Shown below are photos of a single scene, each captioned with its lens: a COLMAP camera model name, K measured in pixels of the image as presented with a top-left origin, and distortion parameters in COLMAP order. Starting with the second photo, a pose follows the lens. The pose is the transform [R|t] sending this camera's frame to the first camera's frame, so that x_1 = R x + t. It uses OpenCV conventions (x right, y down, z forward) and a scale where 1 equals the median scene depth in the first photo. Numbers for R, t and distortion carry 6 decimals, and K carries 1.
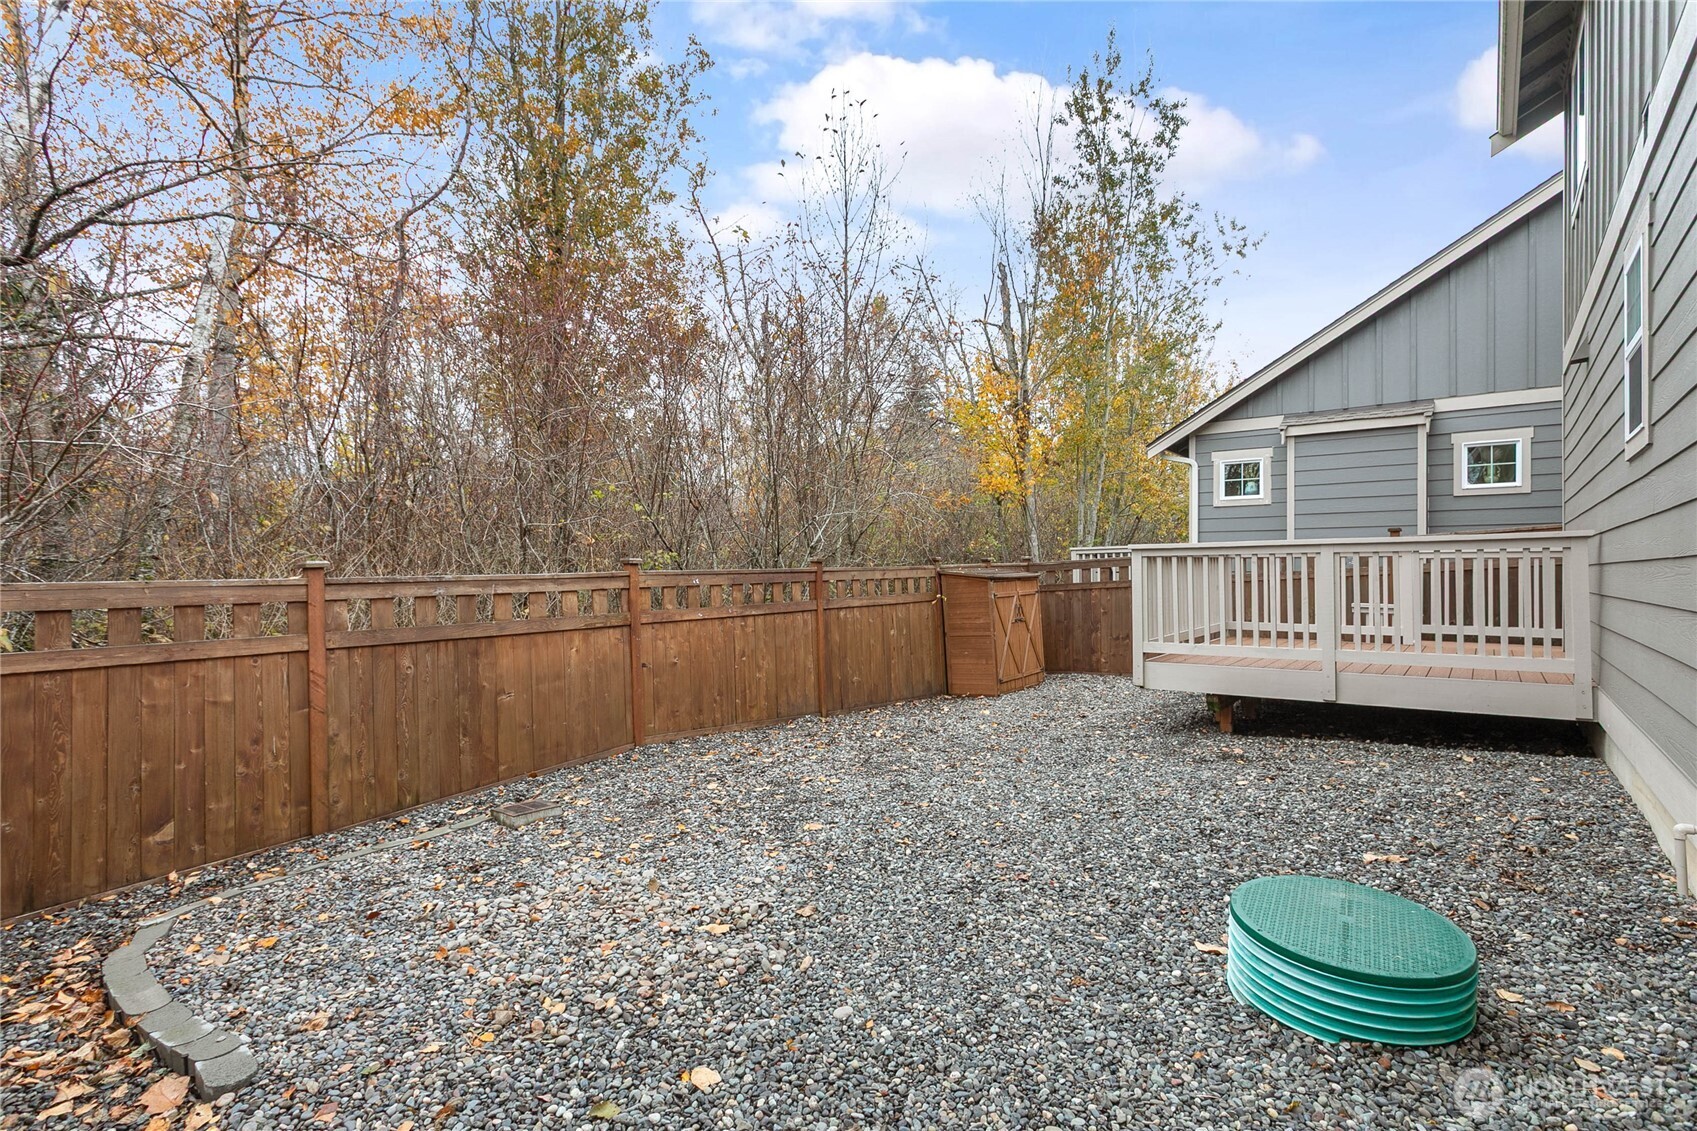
lens RADIAL K [[803.3, 0, 842.5], [0, 803.3, 578.4], [0, 0, 1]] dist [0.000110, 0.002079]
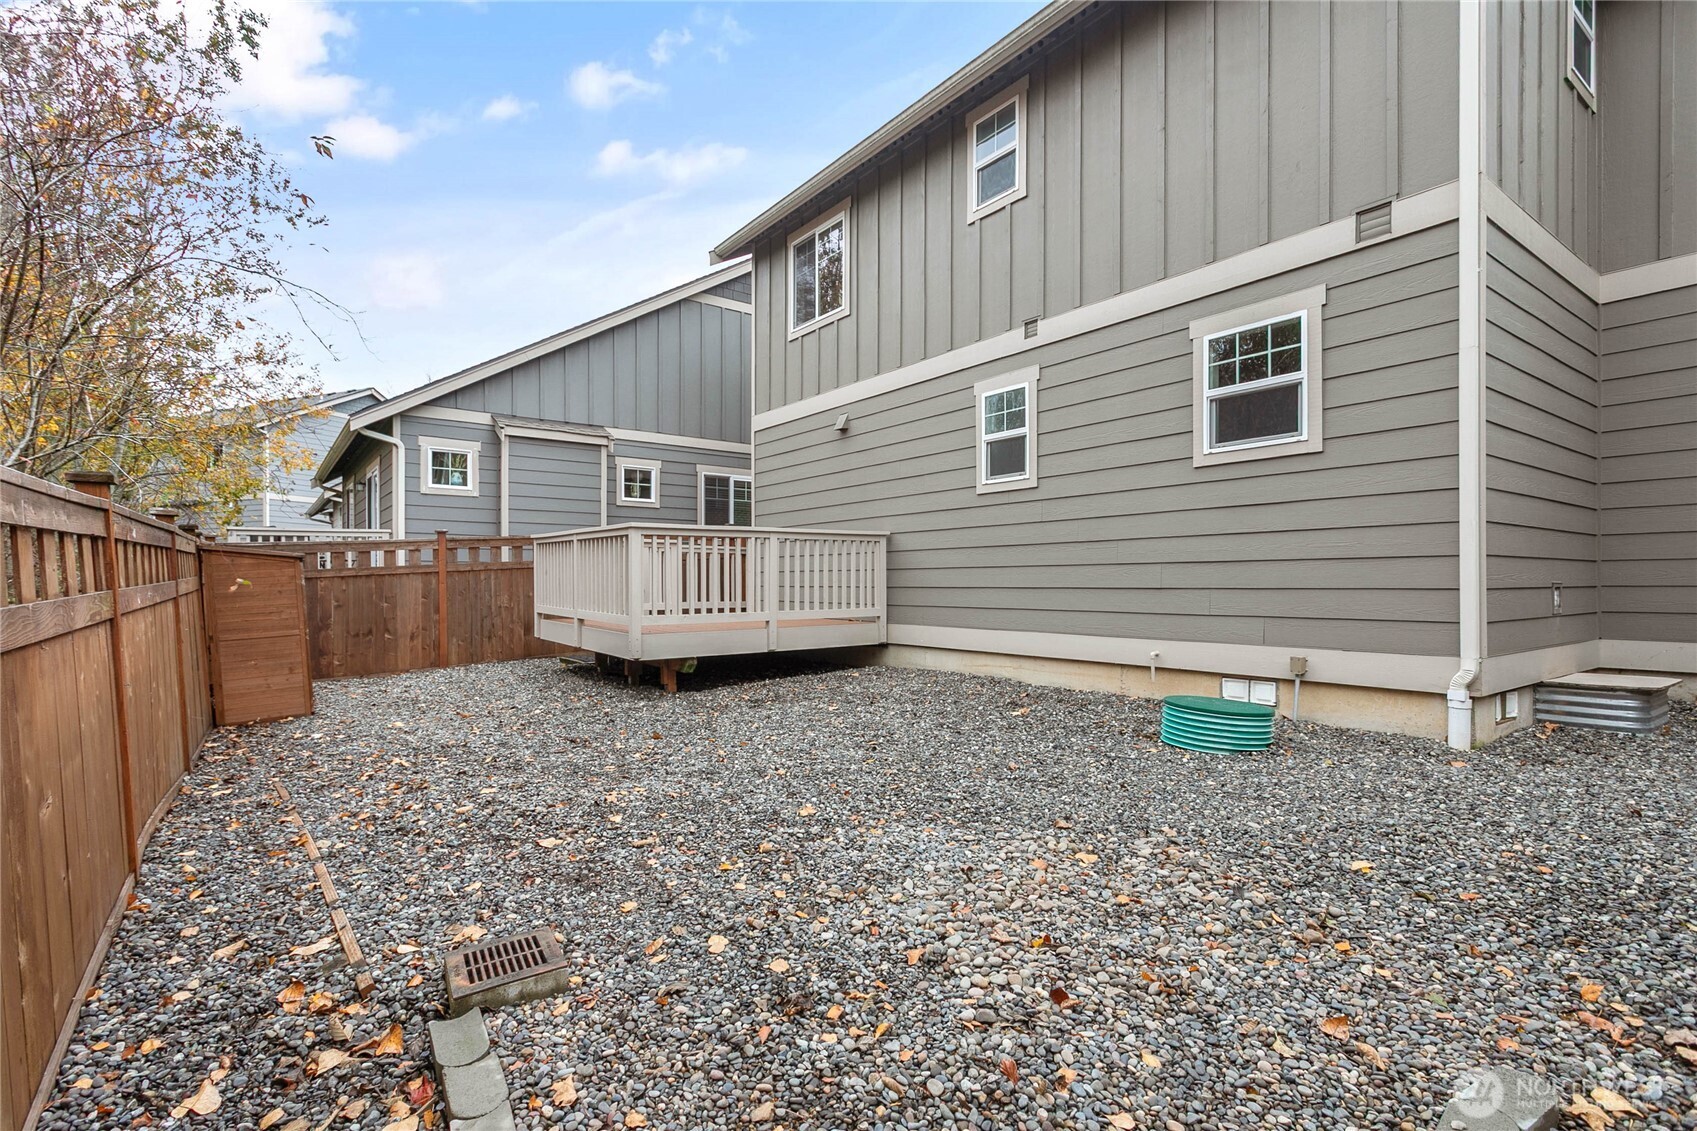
lens RADIAL K [[803.3, 0, 841.2], [0, 803.3, 572.6], [0, 0, 1]] dist [0.000110, 0.002079]
pose [[0.307586, 0.015060, 0.951401, -0.343734], [0.000224, 0.999874, -0.015900, 0.024234], [-0.951520, 0.005103, 0.307544, 0.275816]]
